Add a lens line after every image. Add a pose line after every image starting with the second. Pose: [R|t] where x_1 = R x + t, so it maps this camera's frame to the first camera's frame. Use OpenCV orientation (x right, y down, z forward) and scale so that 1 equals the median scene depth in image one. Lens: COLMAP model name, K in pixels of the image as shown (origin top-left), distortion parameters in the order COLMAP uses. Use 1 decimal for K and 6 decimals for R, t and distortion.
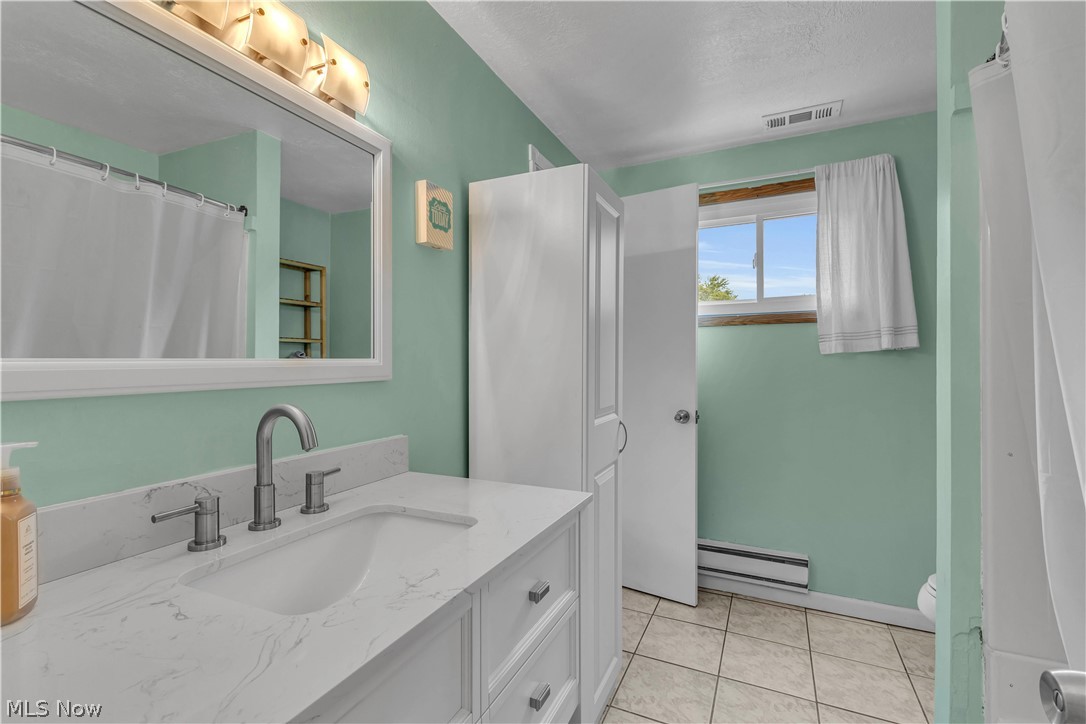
lens RADIAL K [[473.9, 0, 548.3], [0, 473.9, 363.7], [0, 0, 1]] dist [0.010670, -0.000387]
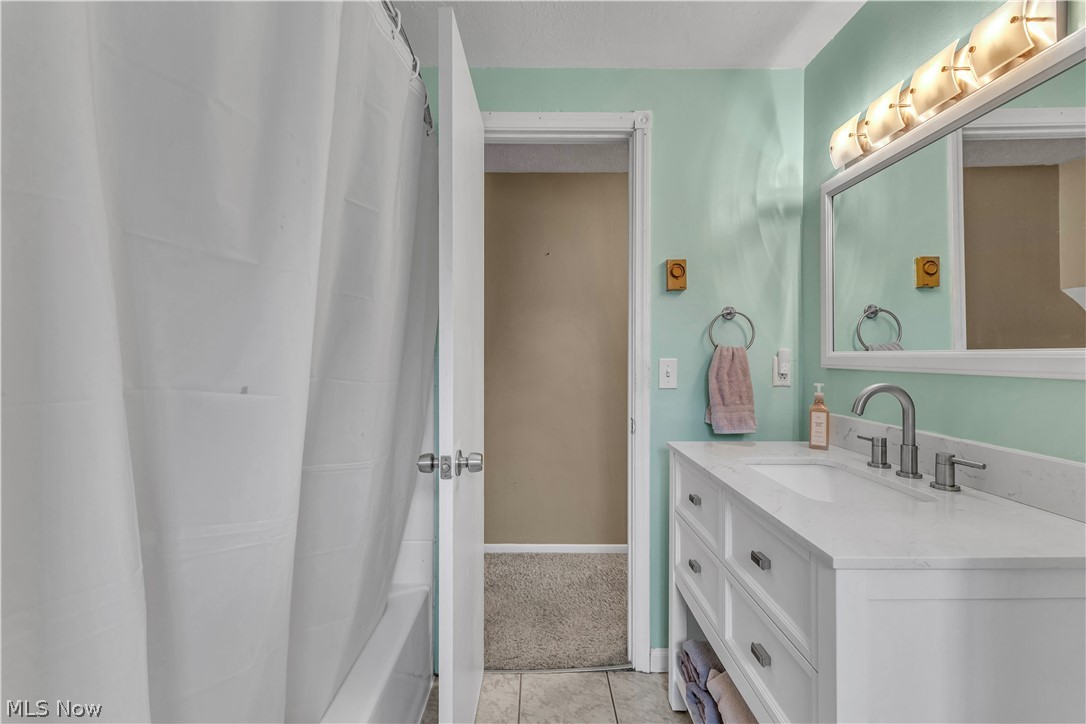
lens RADIAL K [[473.9, 0, 548.3], [0, 473.9, 363.7], [0, 0, 1]] dist [0.010670, -0.000387]
pose [[-0.901090, 0.004368, -0.433611, 0.891813], [-0.006878, 0.999679, 0.024364, 0.000913], [0.433578, 0.024937, -0.900771, 1.753393]]
